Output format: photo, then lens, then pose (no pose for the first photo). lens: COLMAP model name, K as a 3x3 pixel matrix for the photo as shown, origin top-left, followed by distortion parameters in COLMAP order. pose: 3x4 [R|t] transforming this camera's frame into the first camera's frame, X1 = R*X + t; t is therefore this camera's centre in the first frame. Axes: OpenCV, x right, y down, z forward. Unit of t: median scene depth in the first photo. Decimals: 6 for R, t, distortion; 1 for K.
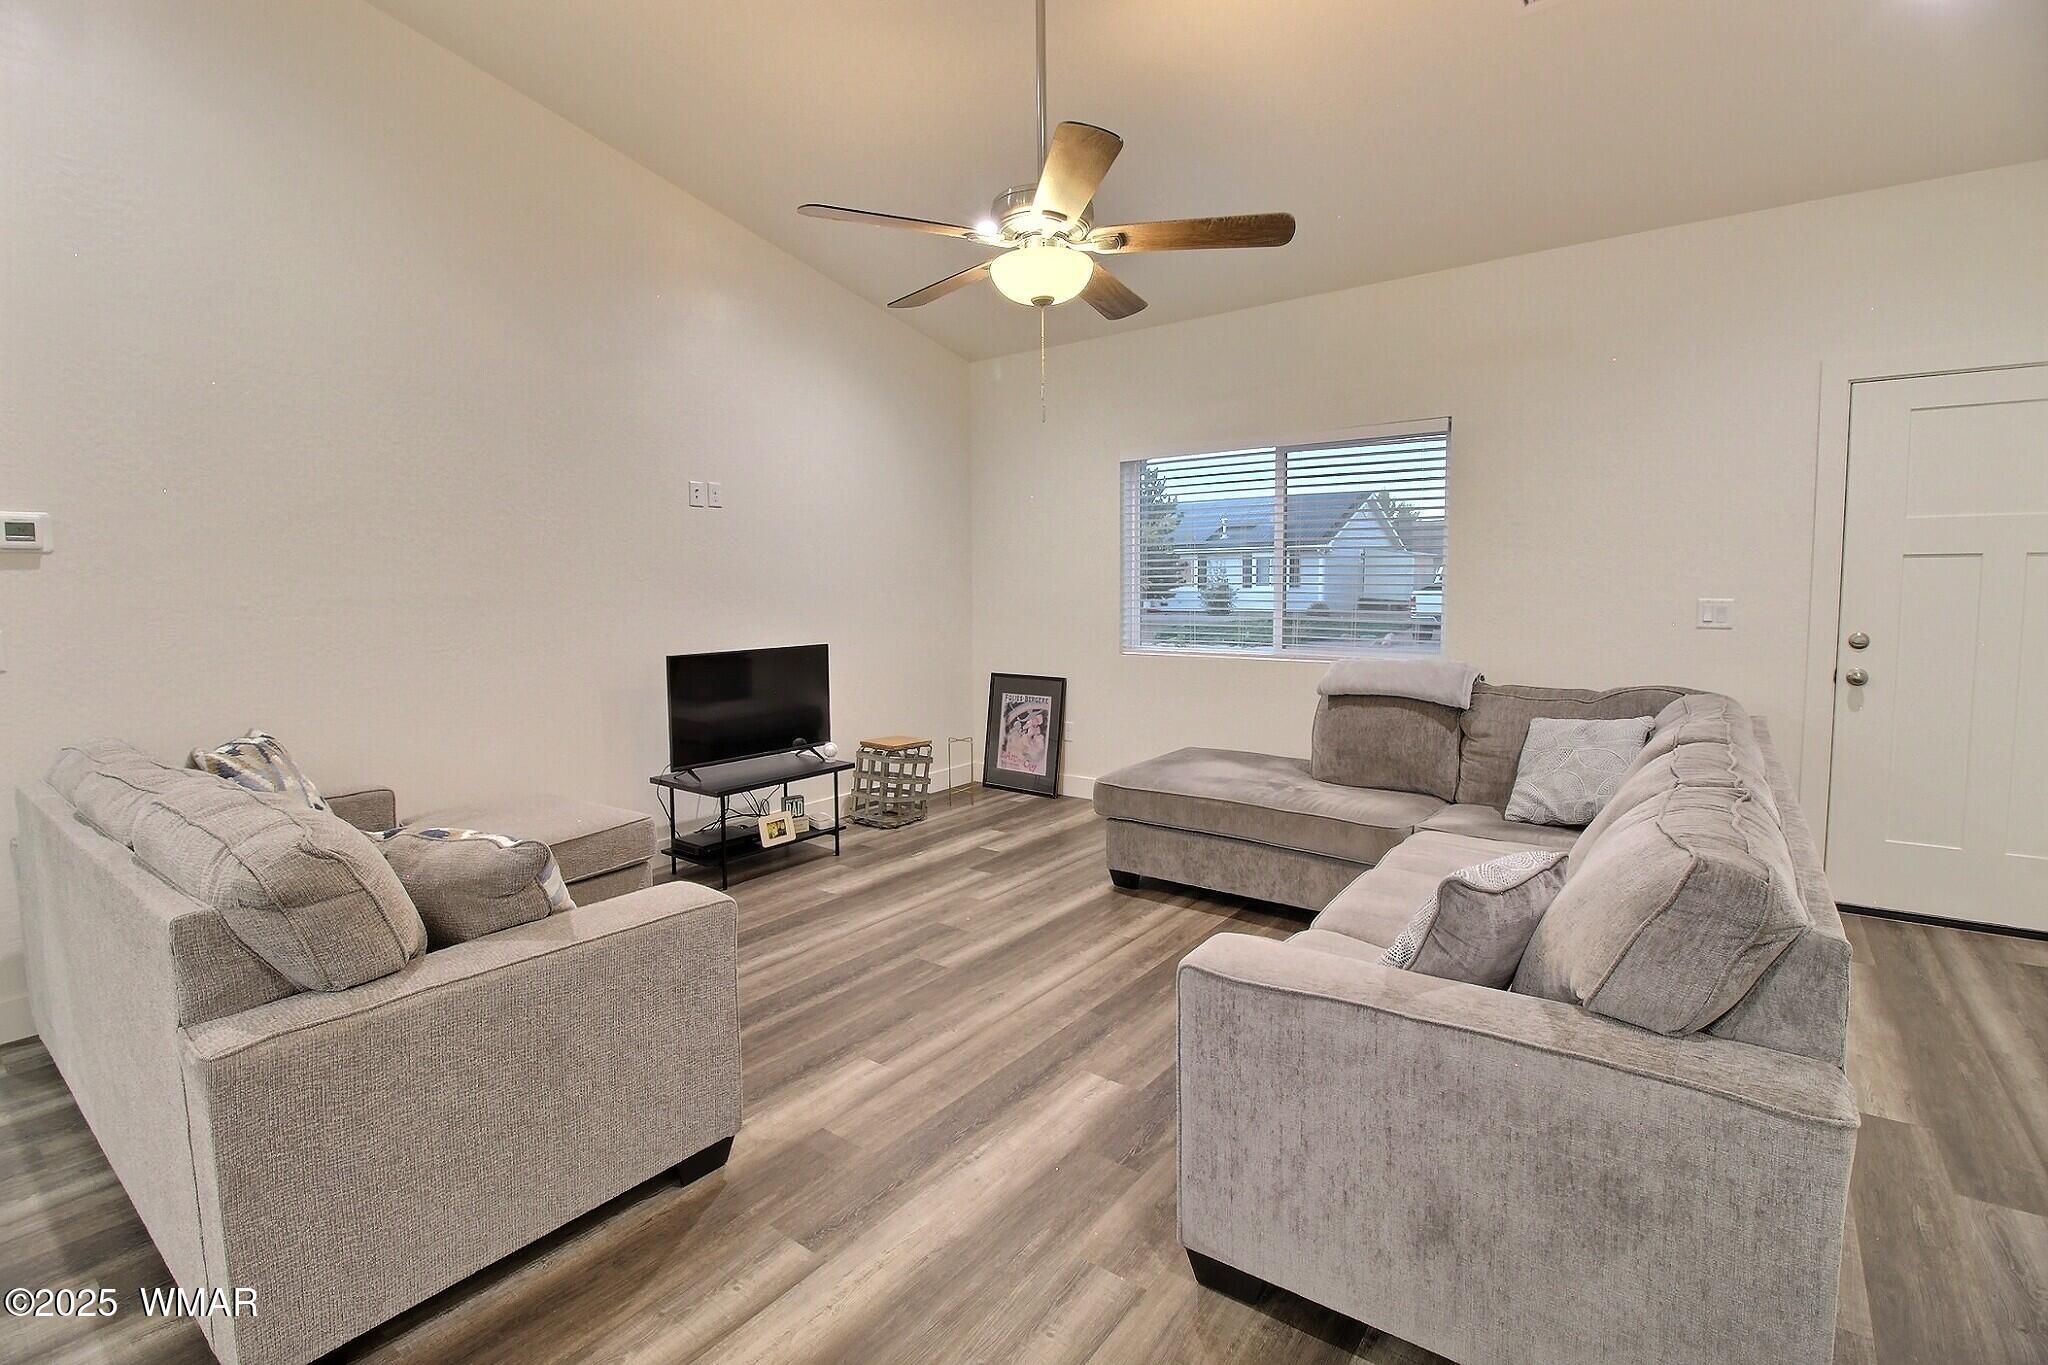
lens RADIAL K [[943.0, 0, 1006.1], [0, 943.0, 662.4], [0, 0, 1]] dist [-0.006803, -0.006158]
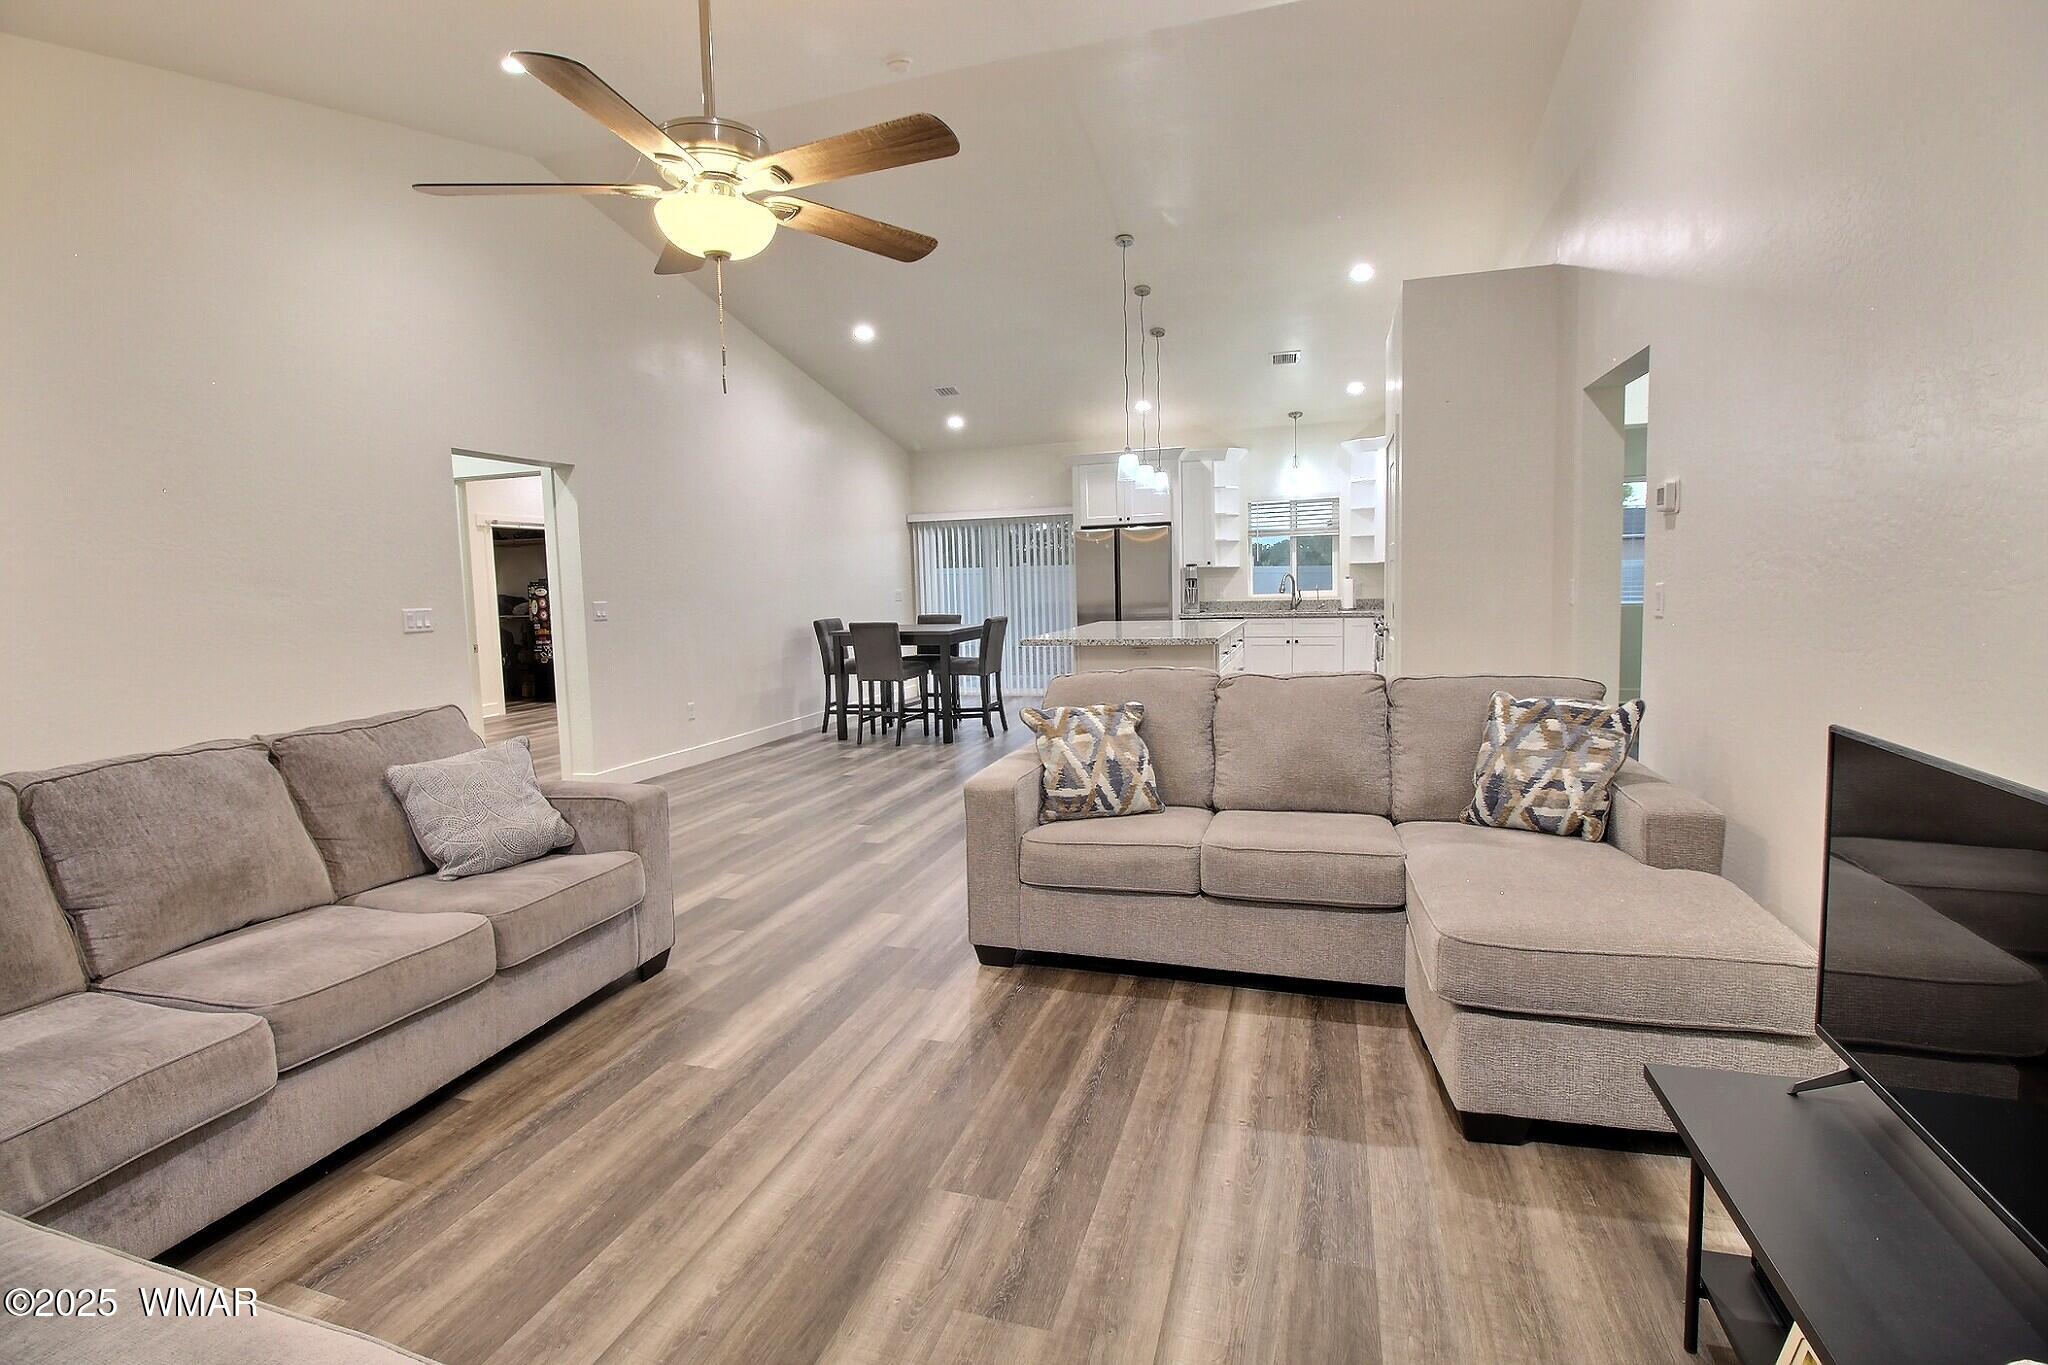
lens RADIAL K [[943.0, 0, 1015.2], [0, 943.0, 667.9], [0, 0, 1]] dist [-0.006803, -0.006158]
pose [[-0.938676, 0.070751, -0.337464, 0.071759], [0.010947, 0.984343, 0.175924, -0.112426], [0.344627, 0.161441, -0.924754, 1.425005]]
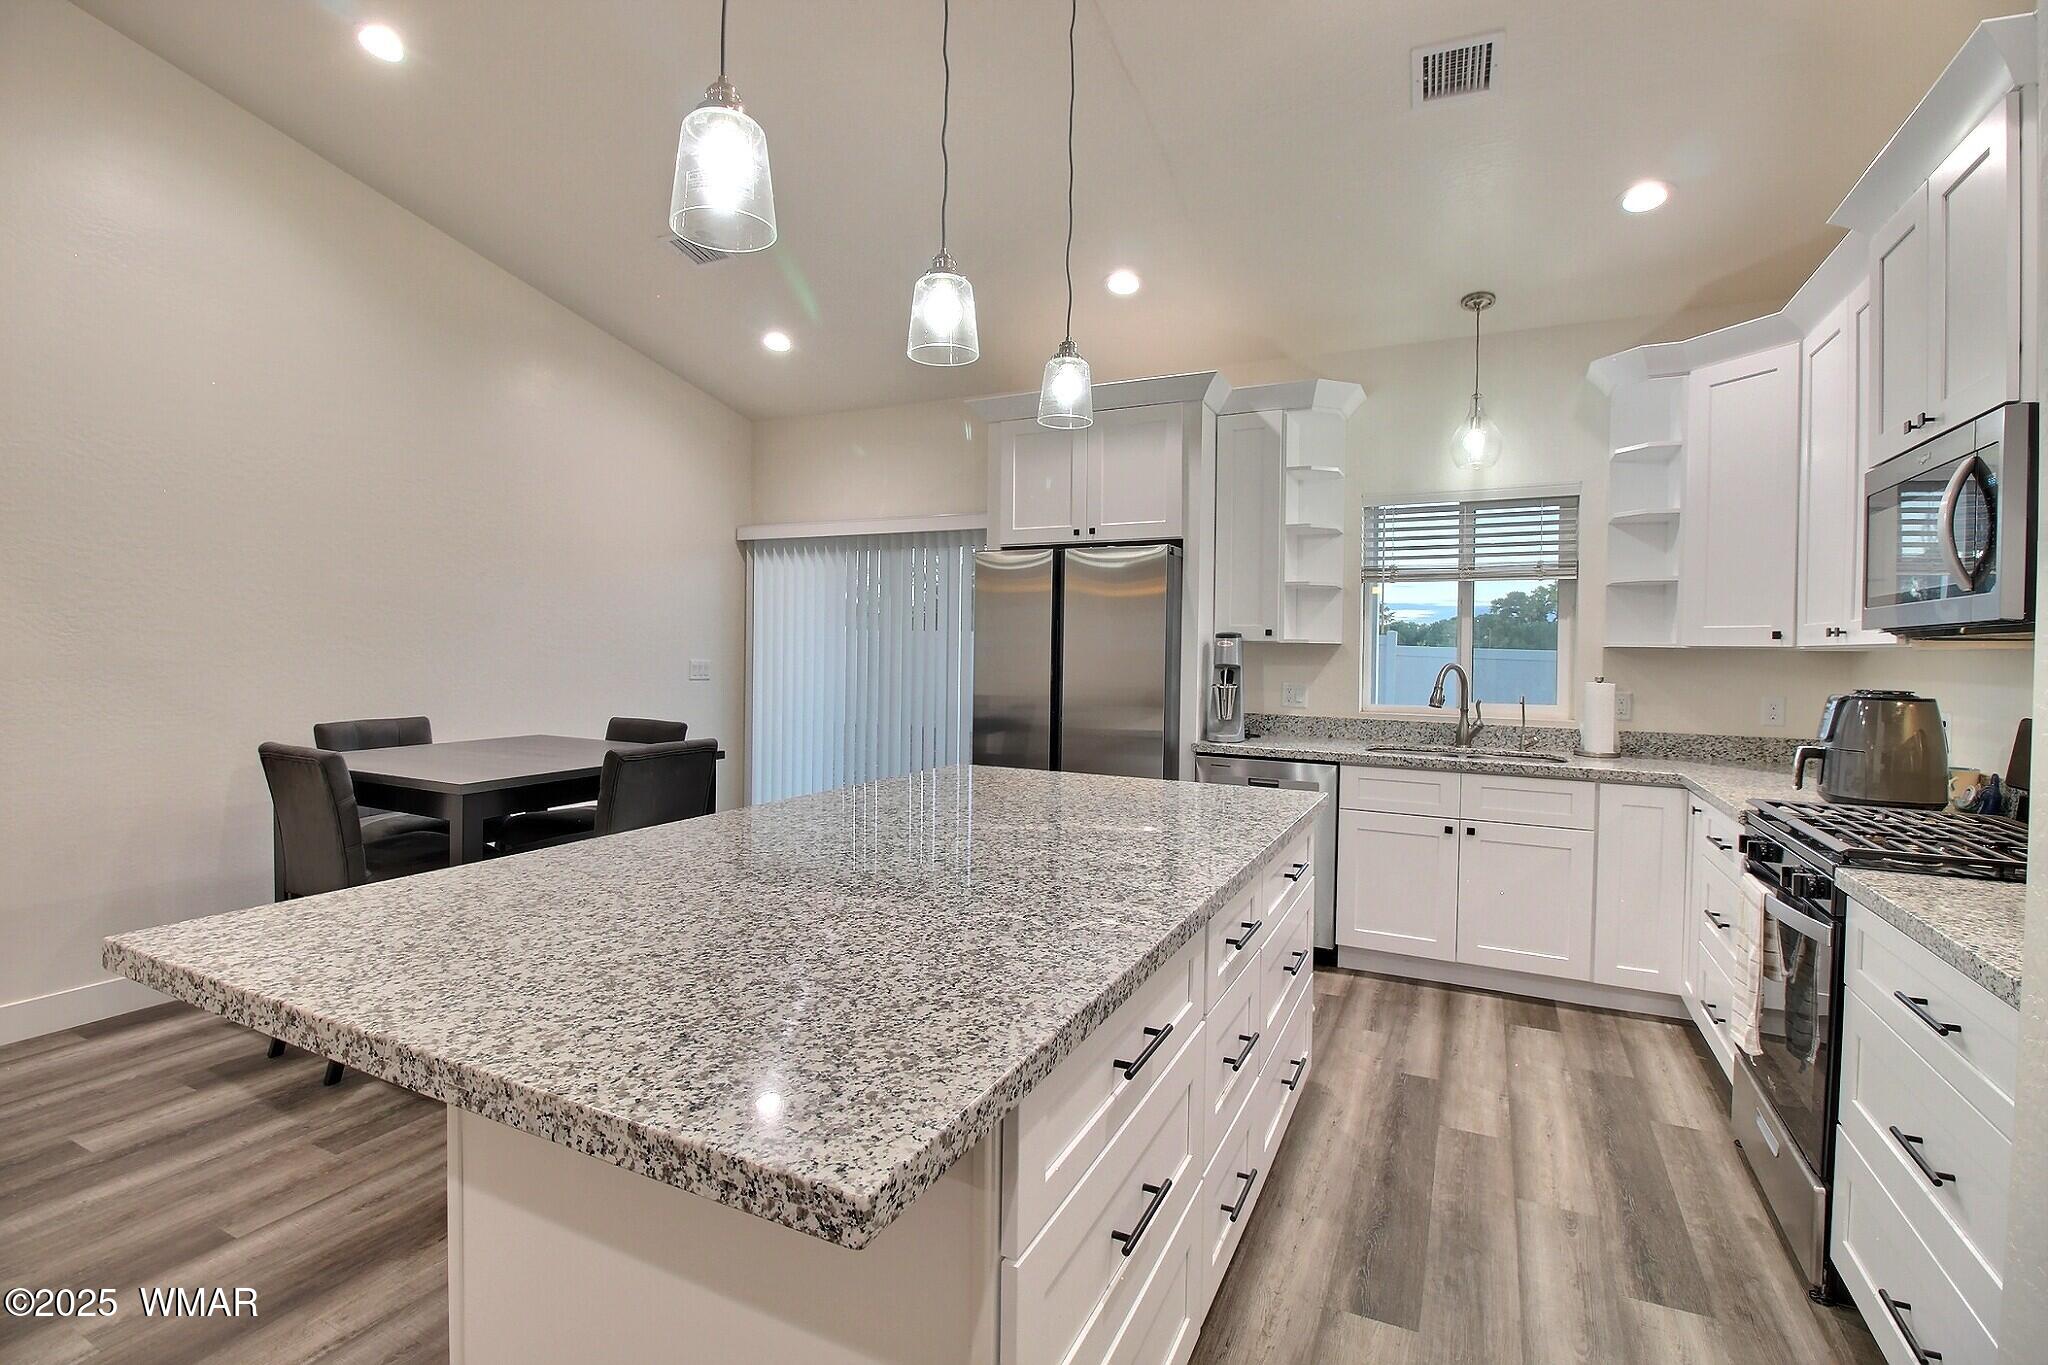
lens RADIAL K [[943.0, 0, 1027.7], [0, 943.0, 665.2], [0, 0, 1]] dist [-0.006803, -0.006158]
pose [[-0.978164, 0.001501, -0.207828, -0.817199], [-0.020132, 0.994587, 0.101935, -0.003505], [0.206856, 0.103893, -0.972840, 0.206659]]
